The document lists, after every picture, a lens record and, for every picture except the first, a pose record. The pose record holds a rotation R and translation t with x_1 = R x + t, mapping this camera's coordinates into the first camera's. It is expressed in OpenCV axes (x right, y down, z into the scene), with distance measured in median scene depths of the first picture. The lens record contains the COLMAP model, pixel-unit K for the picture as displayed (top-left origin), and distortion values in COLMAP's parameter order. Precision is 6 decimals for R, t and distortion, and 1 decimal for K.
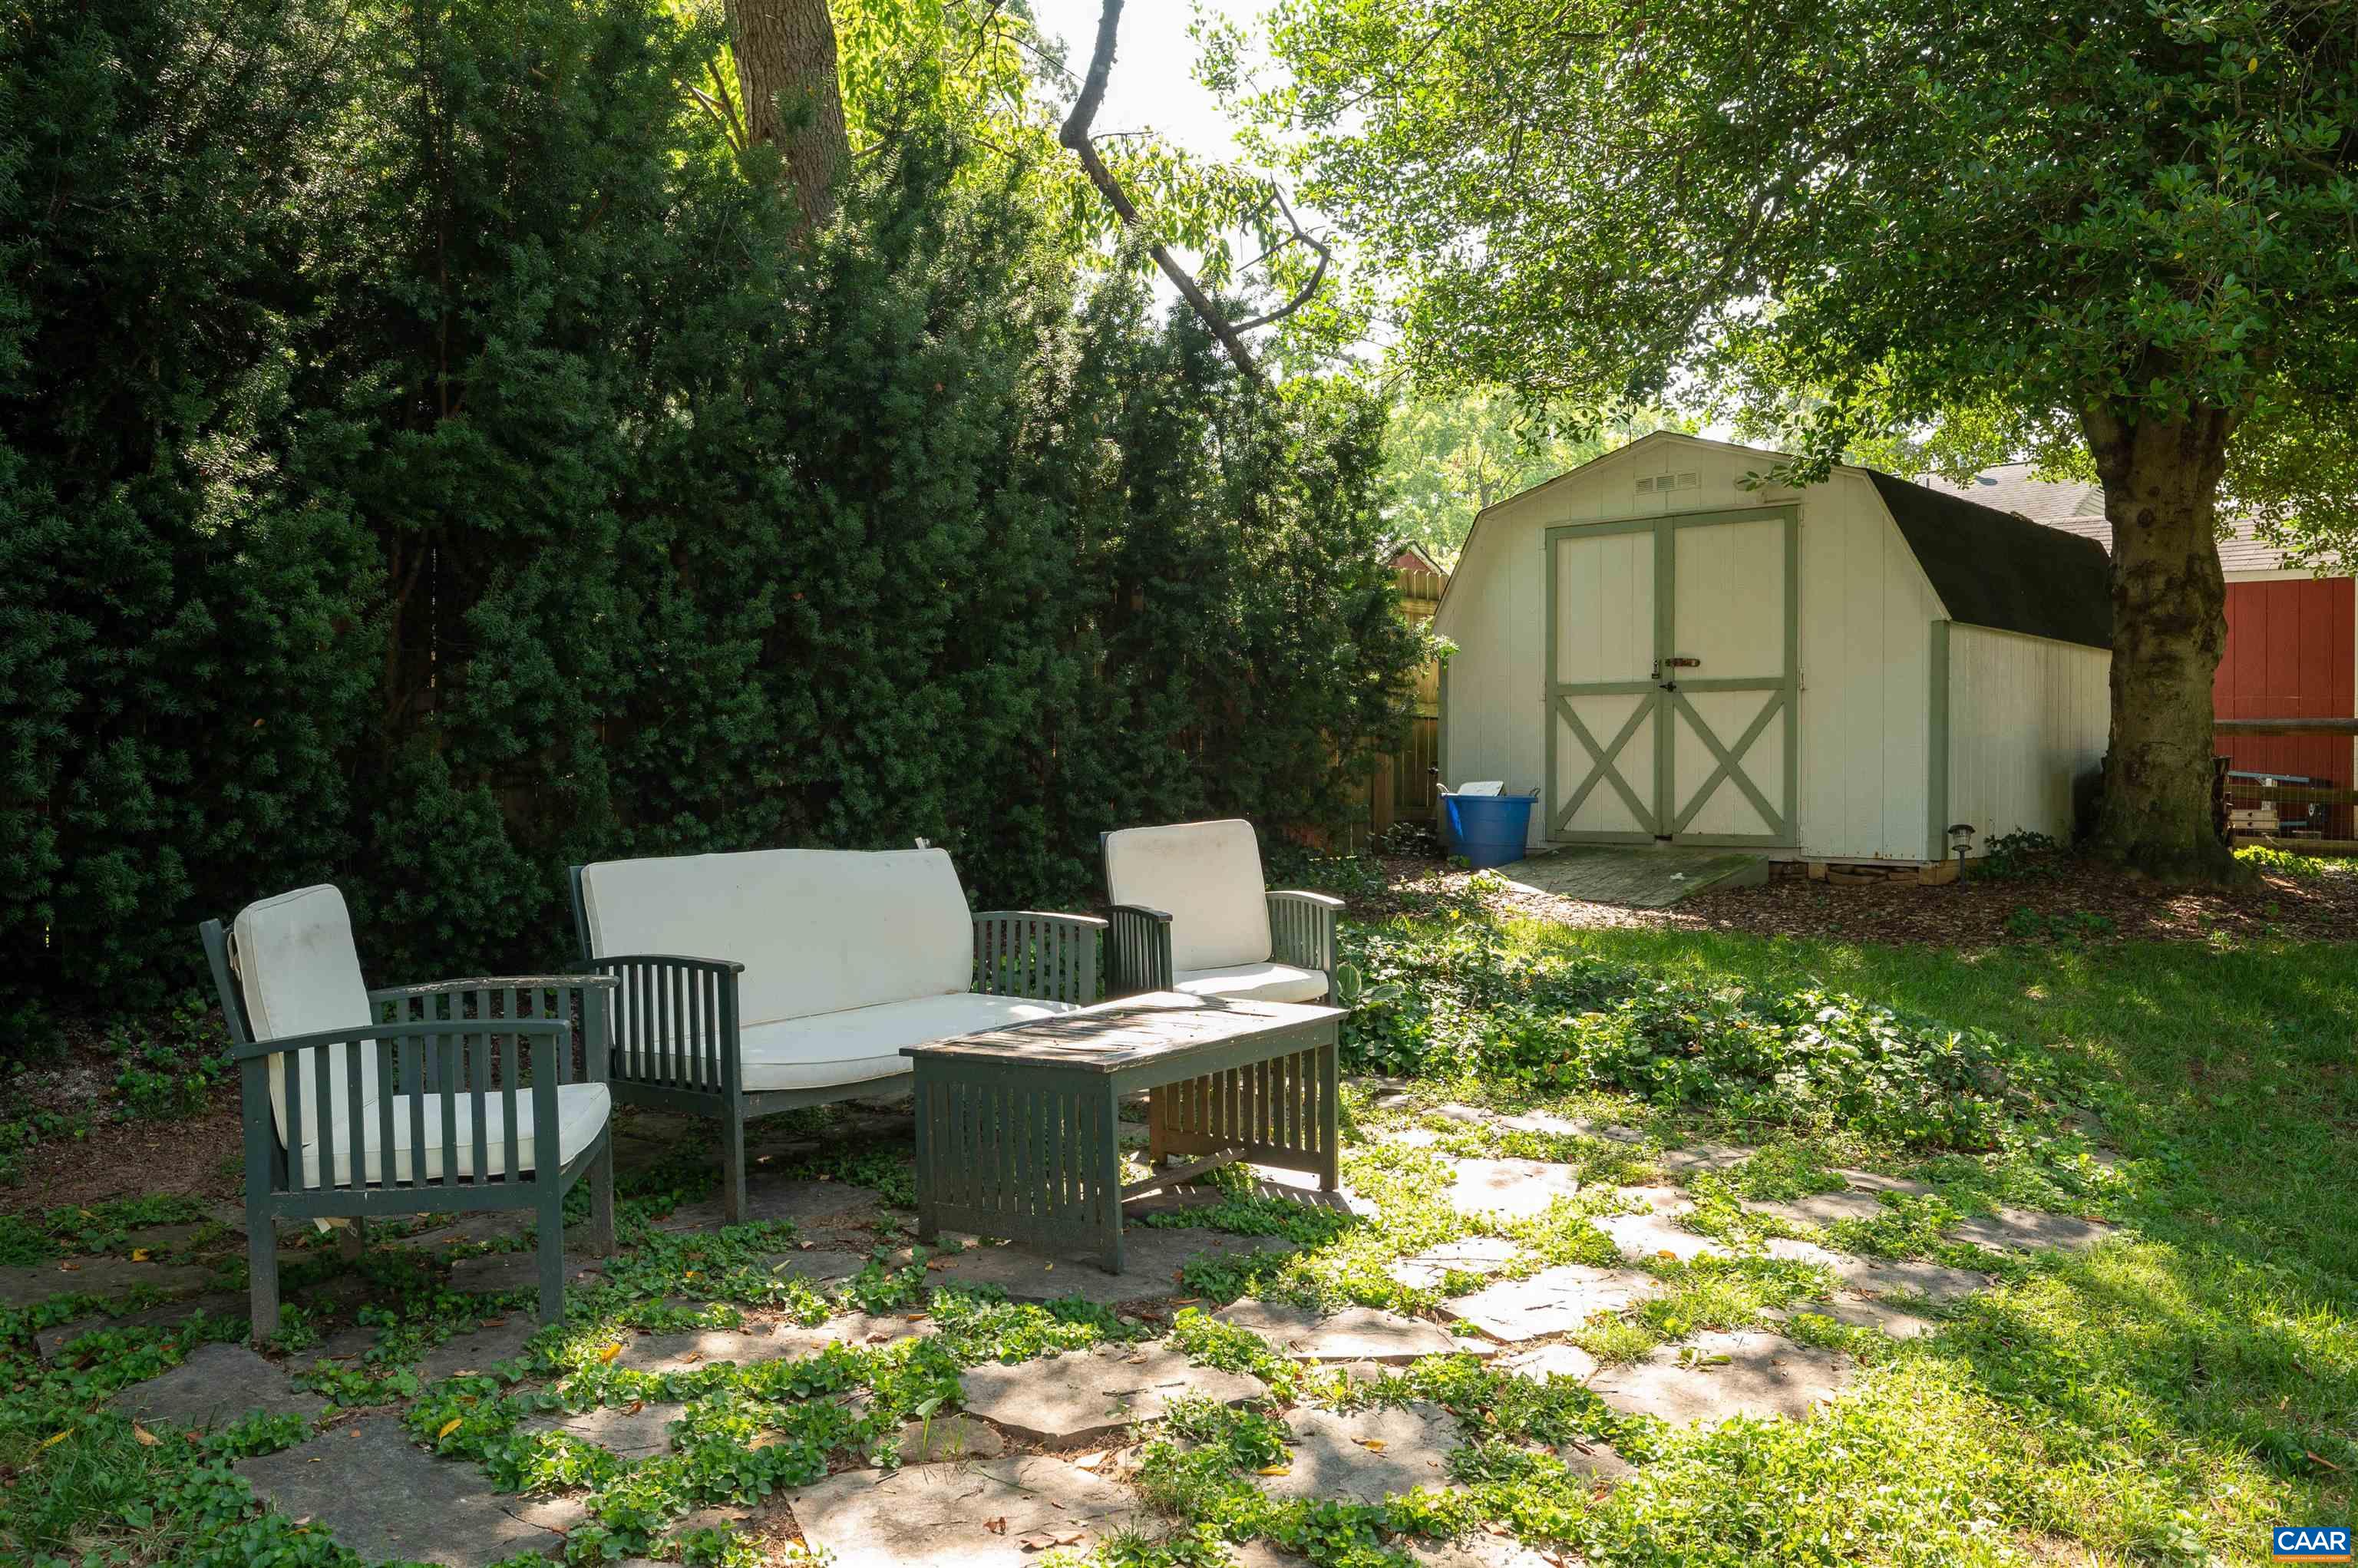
lens RADIAL K [[1918.3, 0, 1179.0], [0, 1918.3, 784.0], [0, 0, 1]] dist [-0.003746, 0.003059]
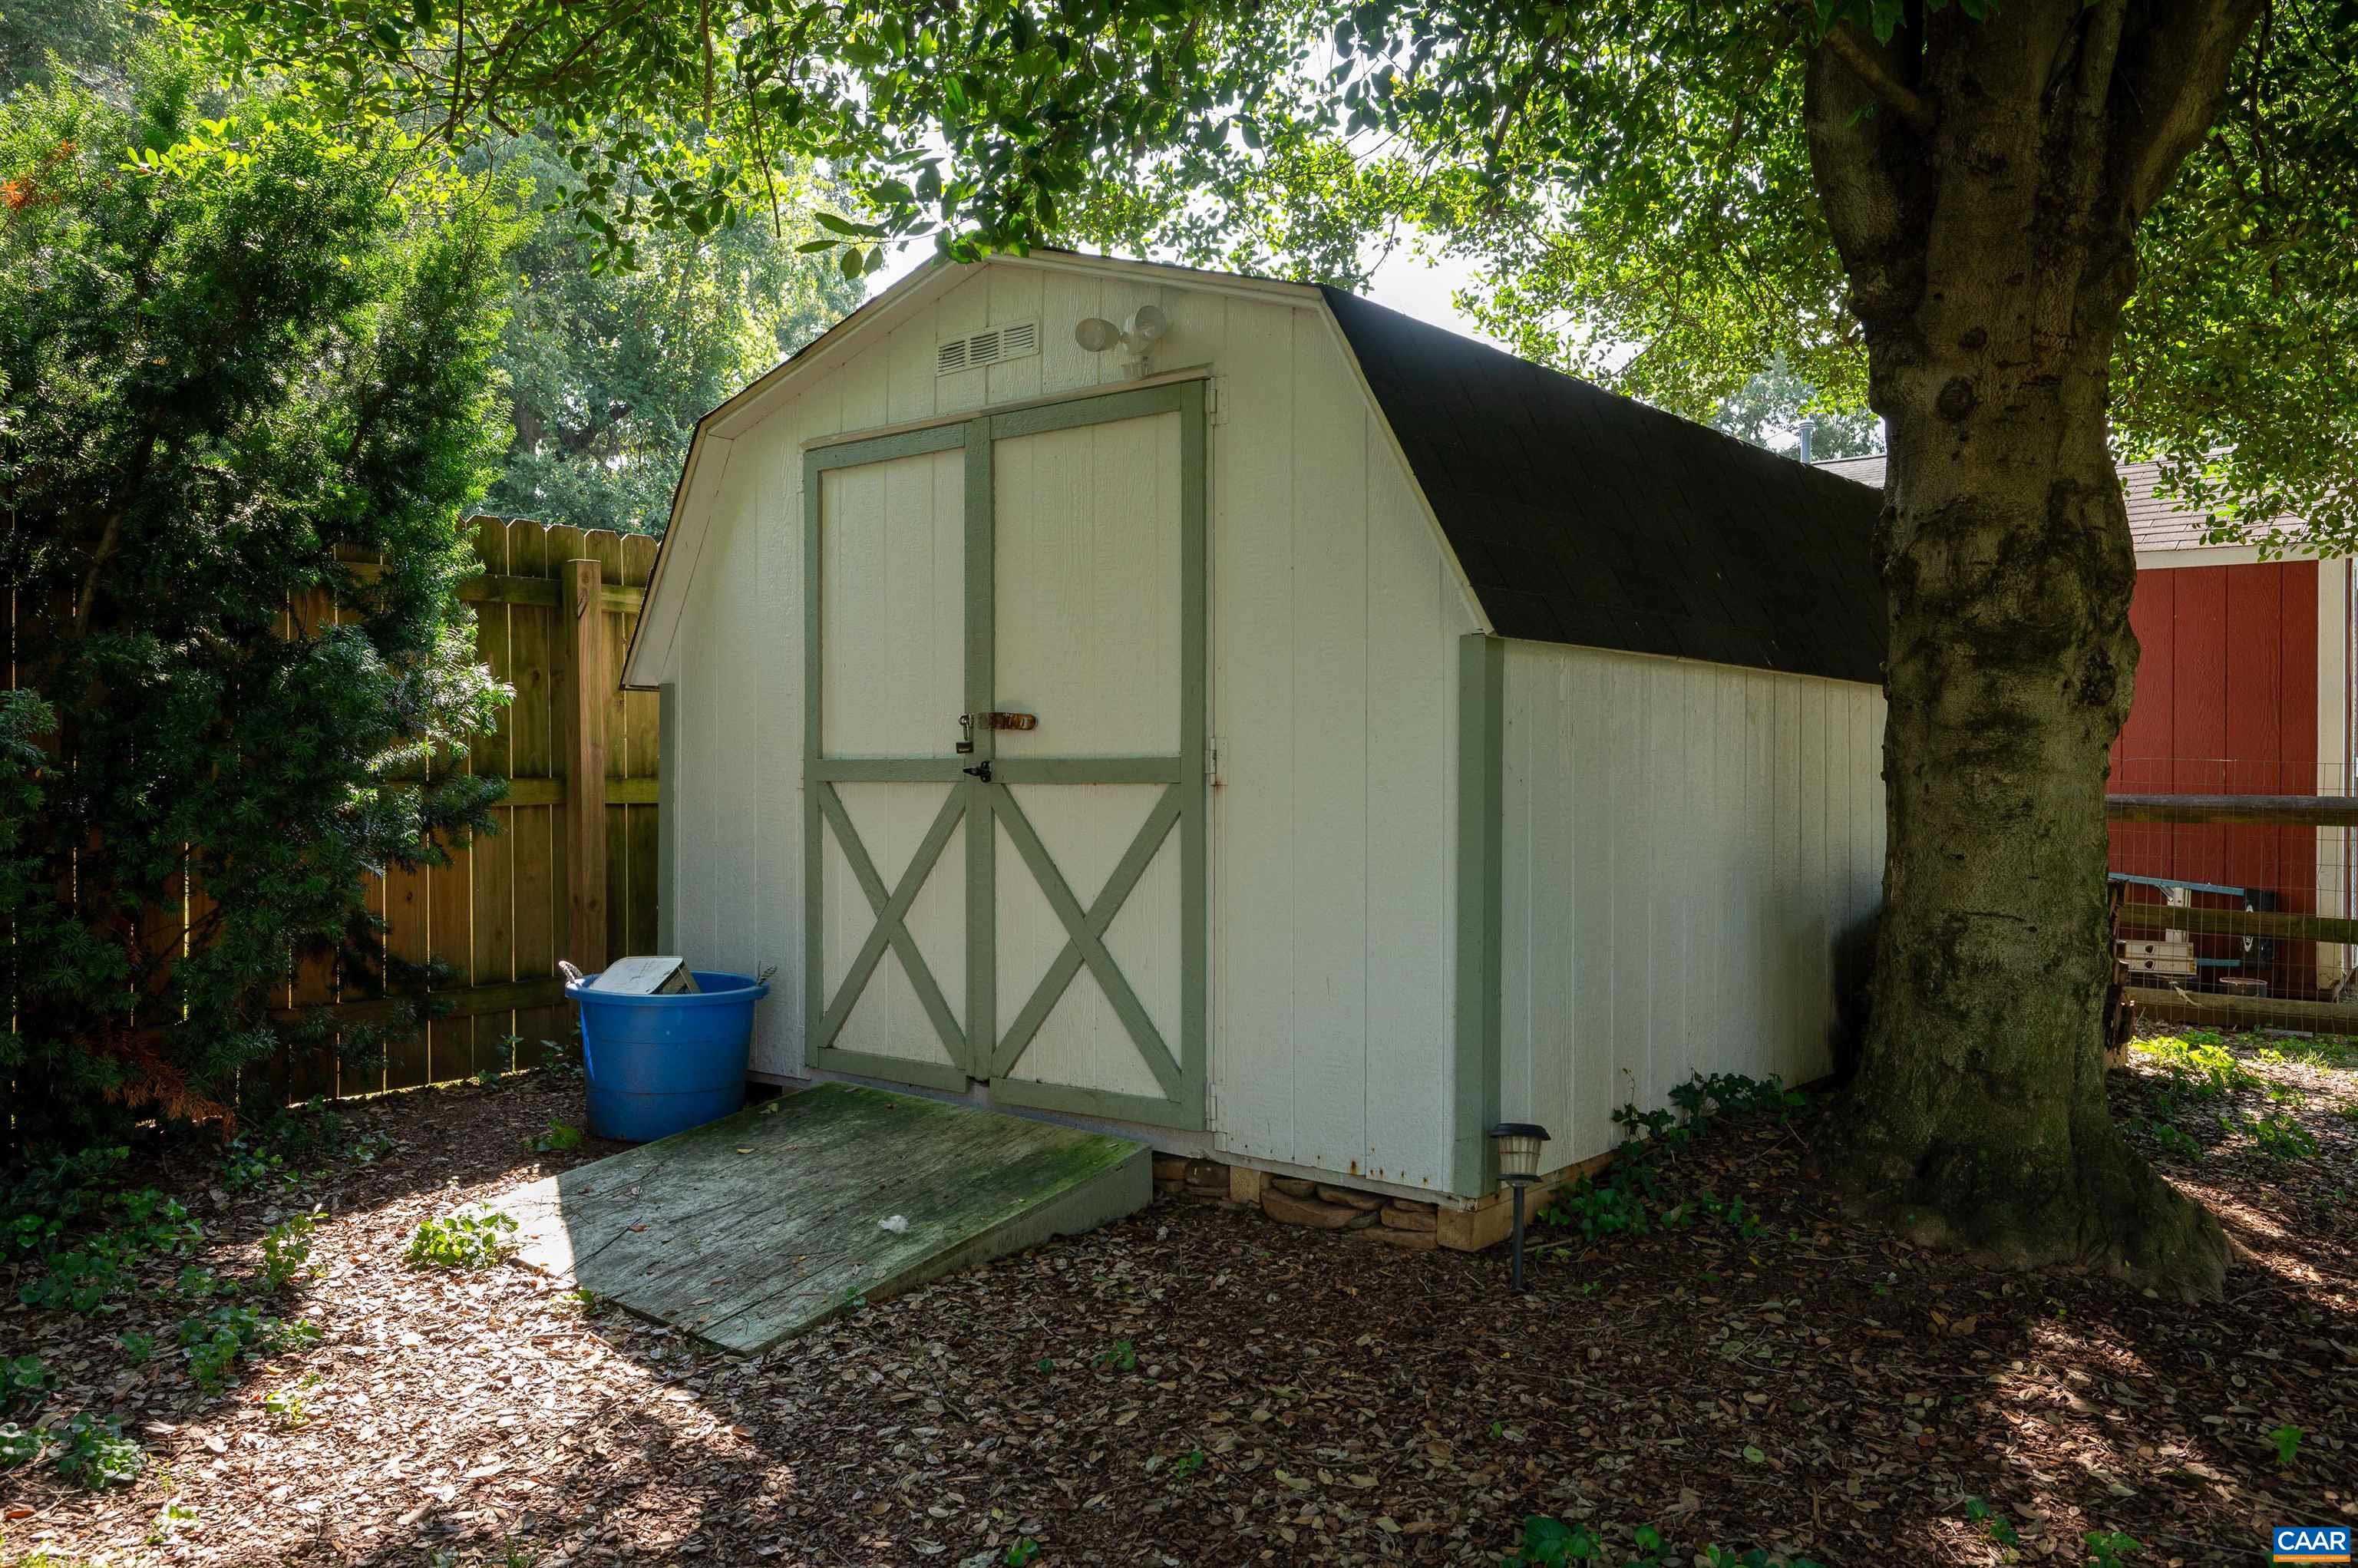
lens RADIAL K [[1773.6, 0, 1180.0], [0, 1773.6, 785.4], [0, 0, 1]] dist [-0.001268, -0.001455]
pose [[0.999549, -0.002351, 0.029922, 0.292373], [0.002229, 0.999989, 0.004091, -0.049042], [-0.029931, -0.004023, 0.999544, 0.557495]]
